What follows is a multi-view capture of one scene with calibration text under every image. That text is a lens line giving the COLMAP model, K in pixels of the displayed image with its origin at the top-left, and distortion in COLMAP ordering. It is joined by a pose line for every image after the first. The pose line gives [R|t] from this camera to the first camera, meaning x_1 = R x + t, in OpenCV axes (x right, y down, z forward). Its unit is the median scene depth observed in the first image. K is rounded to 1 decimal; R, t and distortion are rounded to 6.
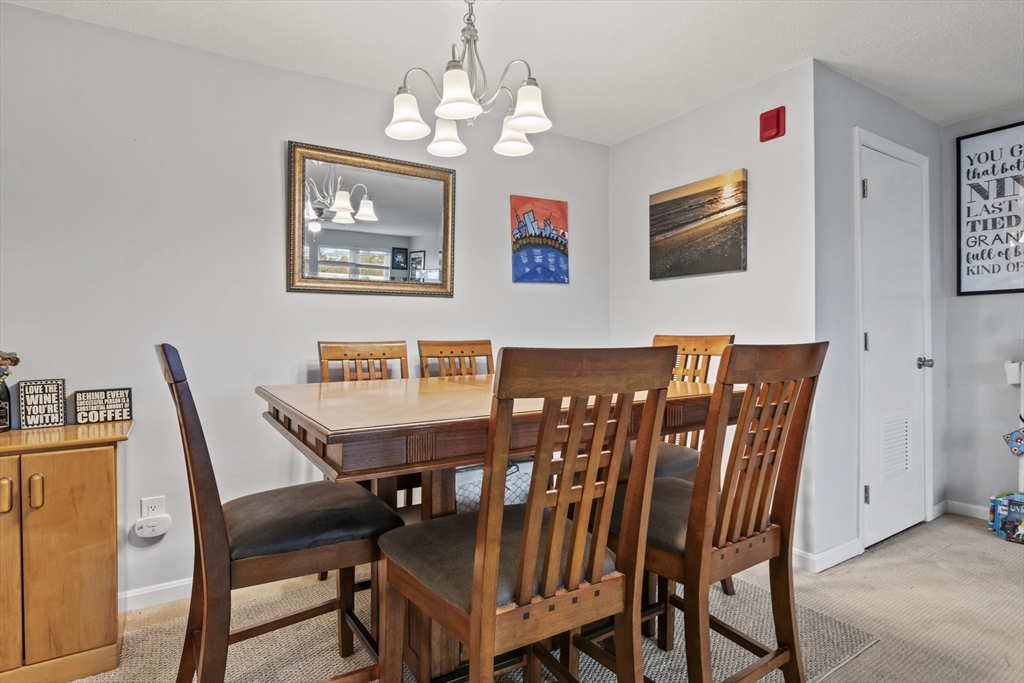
lens RADIAL K [[534.0, 0, 516.3], [0, 534.0, 331.9], [0, 0, 1]] dist [-0.006890, -0.002707]
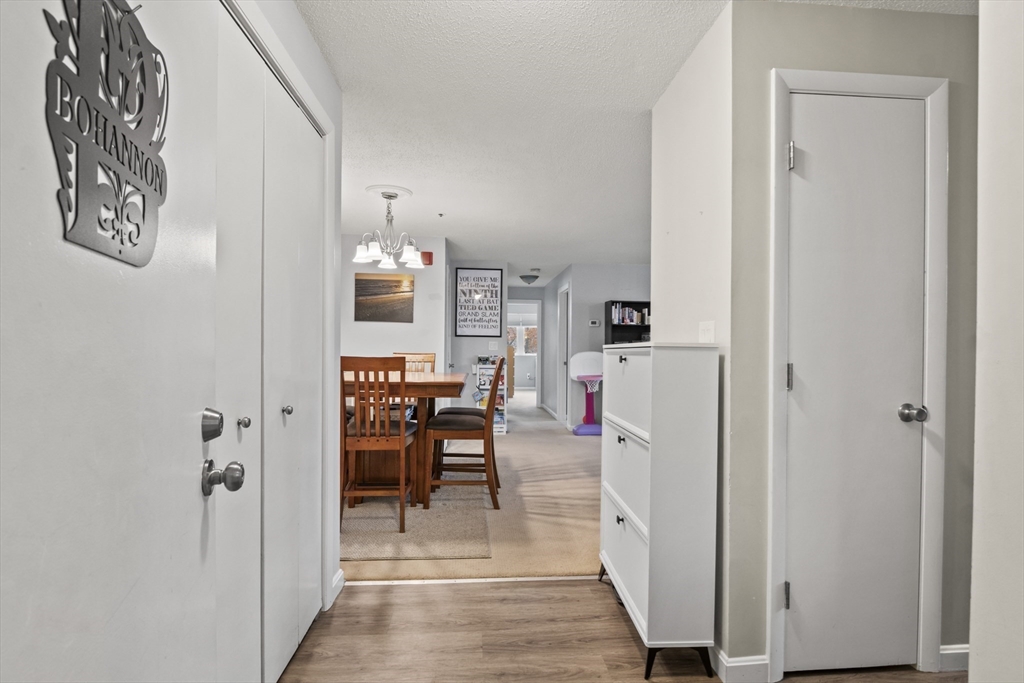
lens RADIAL K [[504.9, 0, 510.8], [0, 504.9, 349.3], [0, 0, 1]] dist [-0.014183, -0.001432]
pose [[0.479992, 0.017329, 0.877102, -1.016418], [-0.021334, 0.999740, -0.008077, -0.000051], [-0.877013, -0.014835, 0.480237, -0.276759]]
